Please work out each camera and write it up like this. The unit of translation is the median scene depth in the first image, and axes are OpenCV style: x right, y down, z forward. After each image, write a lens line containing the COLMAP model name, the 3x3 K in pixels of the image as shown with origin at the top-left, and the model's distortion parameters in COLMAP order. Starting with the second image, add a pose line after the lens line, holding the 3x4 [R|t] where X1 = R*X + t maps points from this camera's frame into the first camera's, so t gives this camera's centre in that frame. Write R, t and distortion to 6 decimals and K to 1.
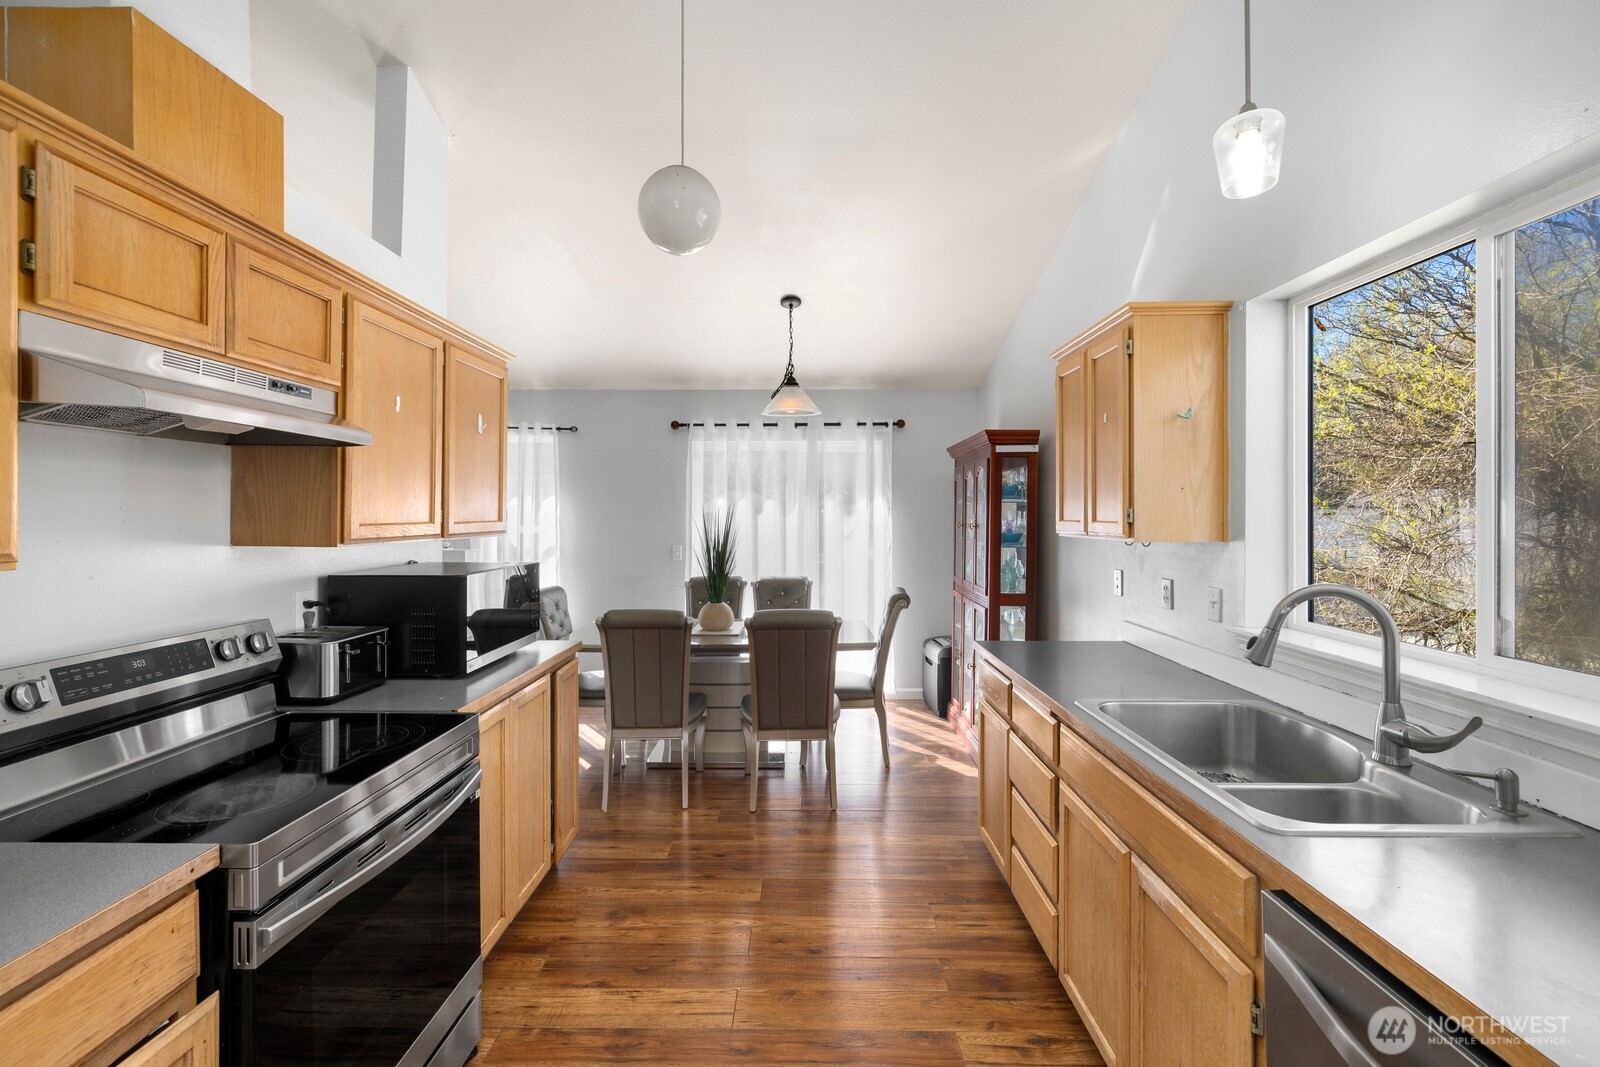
lens RADIAL K [[658.3, 0, 798.1], [0, 658.3, 513.2], [0, 0, 1]] dist [-0.001215, -0.000273]
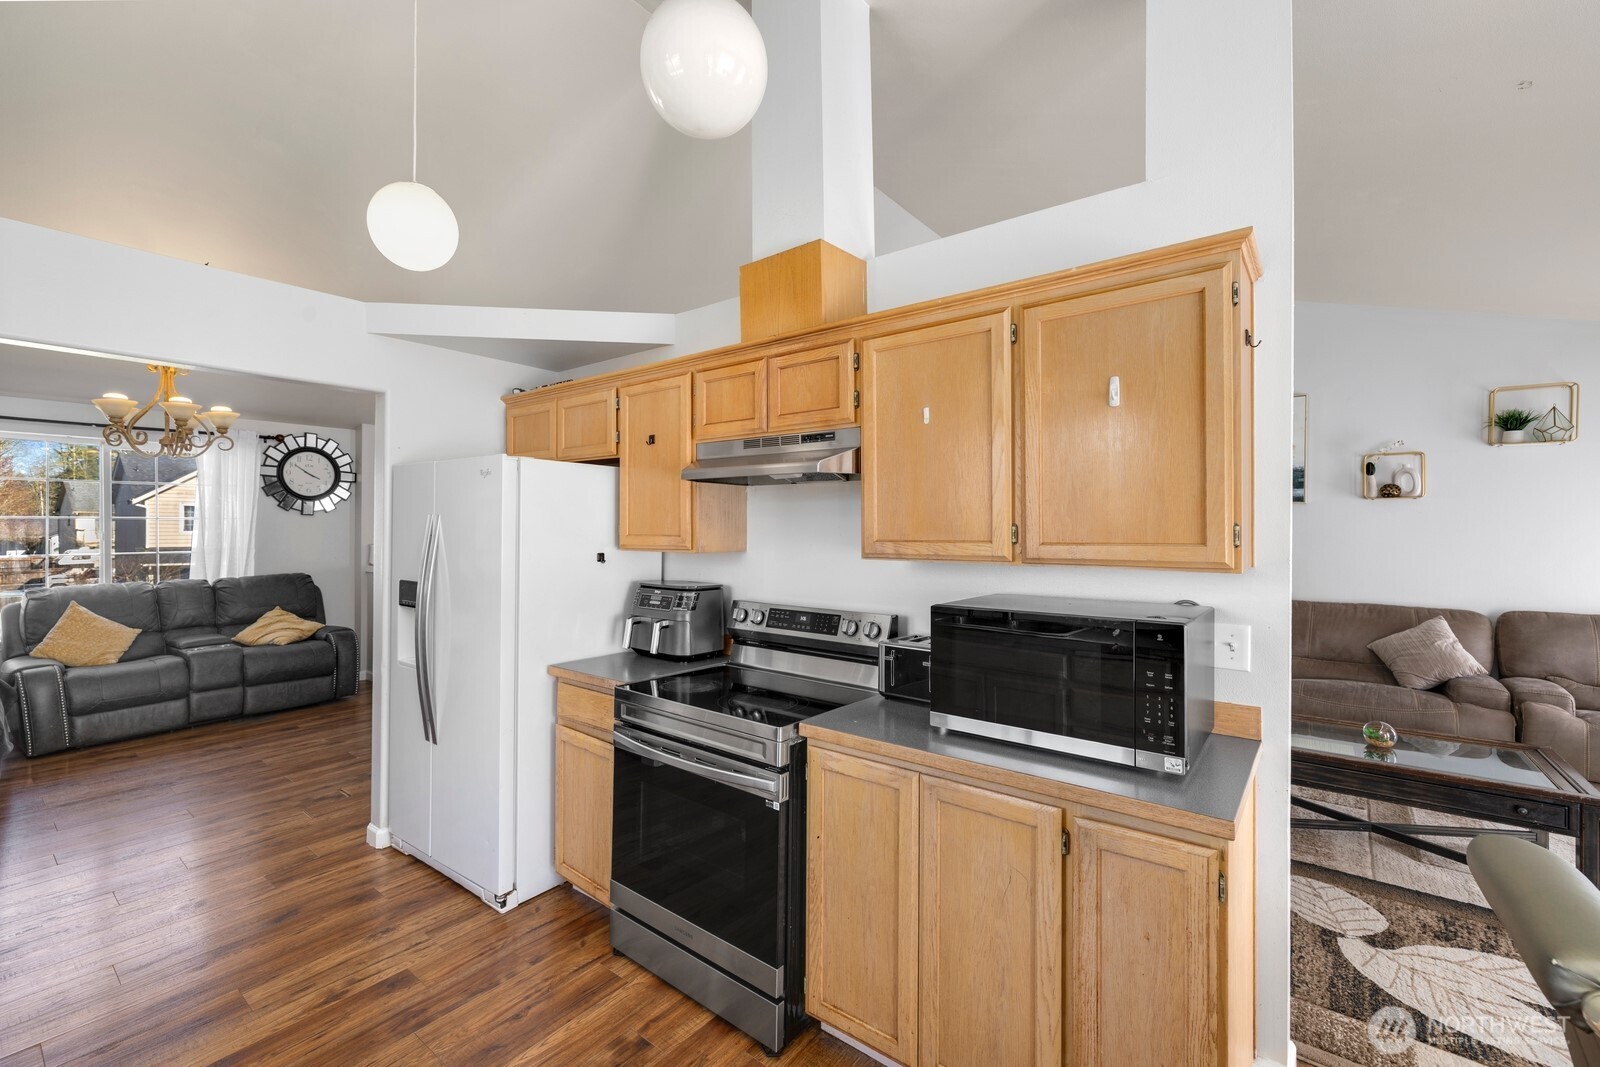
lens RADIAL K [[699.1, 0, 801.9], [0, 699.1, 522.6], [0, 0, 1]] dist [0.000958, 0.000280]
pose [[-0.612474, -0.009916, -0.790428, 0.362096], [-0.002611, 0.999941, -0.010521, 0.000270], [0.790486, -0.004380, -0.612464, 1.780058]]
